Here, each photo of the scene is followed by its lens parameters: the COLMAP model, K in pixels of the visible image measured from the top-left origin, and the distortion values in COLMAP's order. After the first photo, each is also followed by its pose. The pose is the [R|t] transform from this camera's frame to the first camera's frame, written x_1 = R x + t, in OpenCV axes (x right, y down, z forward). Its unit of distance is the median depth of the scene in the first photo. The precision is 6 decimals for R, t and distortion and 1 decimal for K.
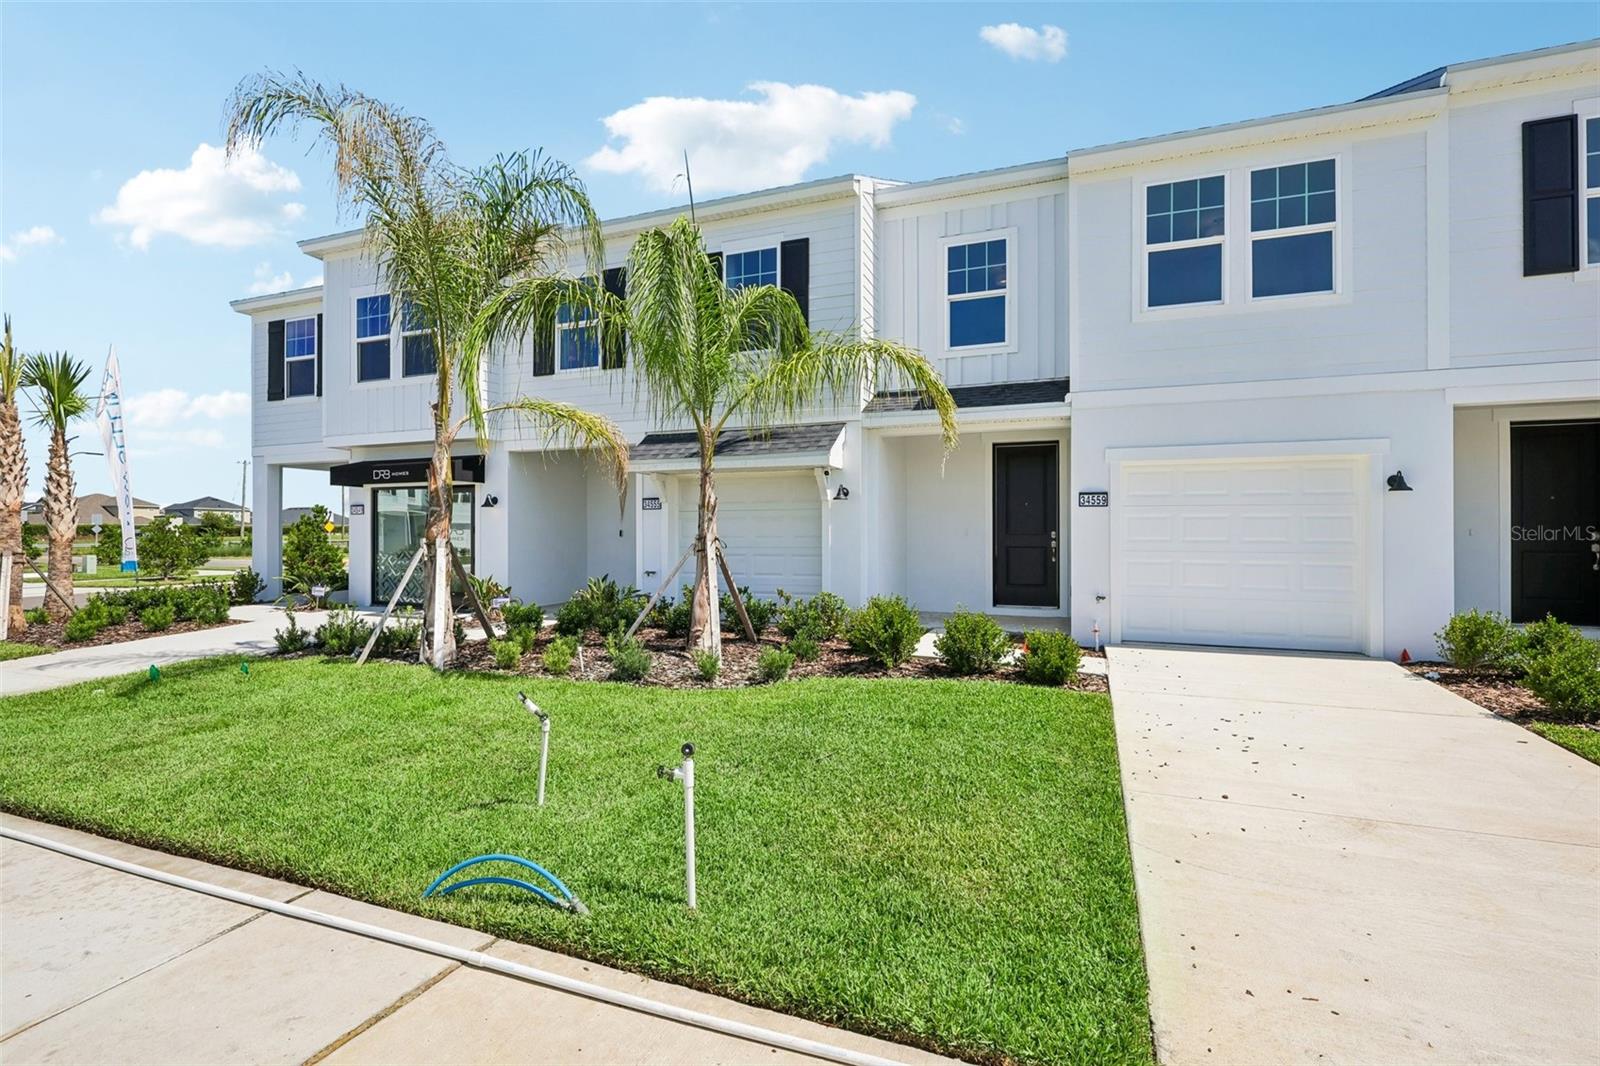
lens RADIAL K [[743.5, 0, 799.3], [0, 743.5, 529.0], [0, 0, 1]] dist [-0.002543, 0.000140]
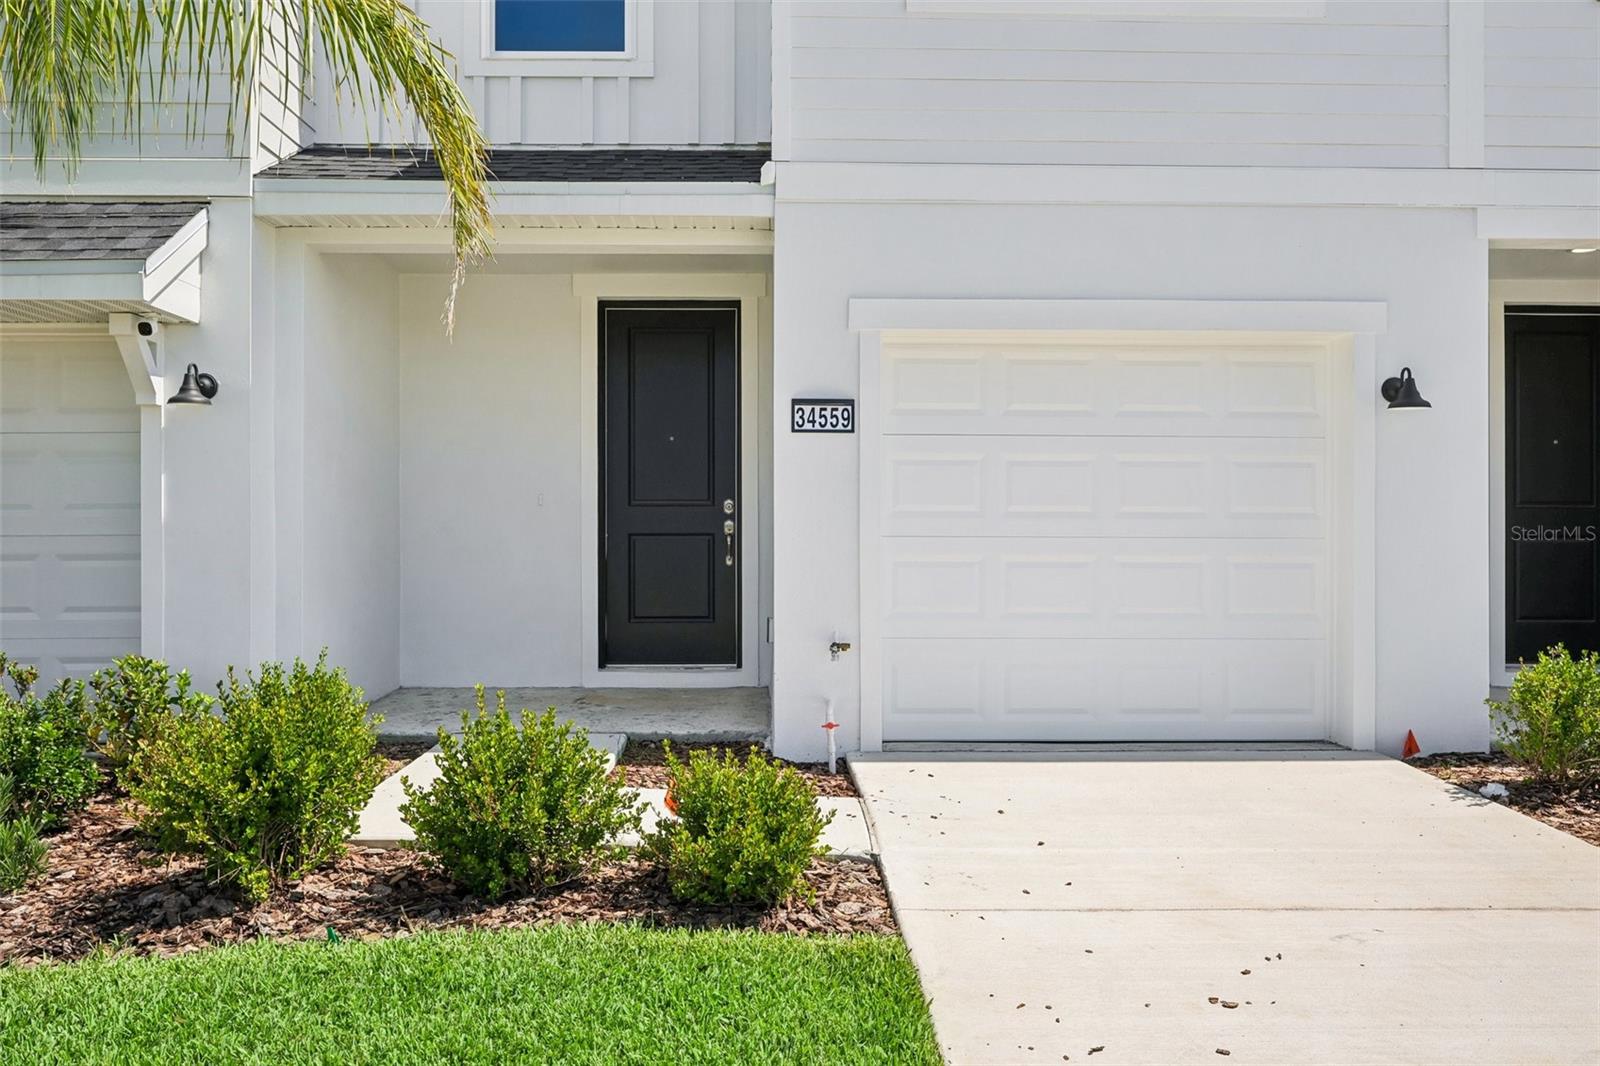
lens RADIAL K [[1276.4, 0, 800.8], [0, 1276.4, 529.9], [0, 0, 1]] dist [-0.011847, -0.010054]
pose [[0.921465, -0.001830, 0.388456, 0.100139], [-0.001680, 0.999961, 0.008697, 0.019159], [-0.388457, -0.008667, 0.921426, 0.332271]]
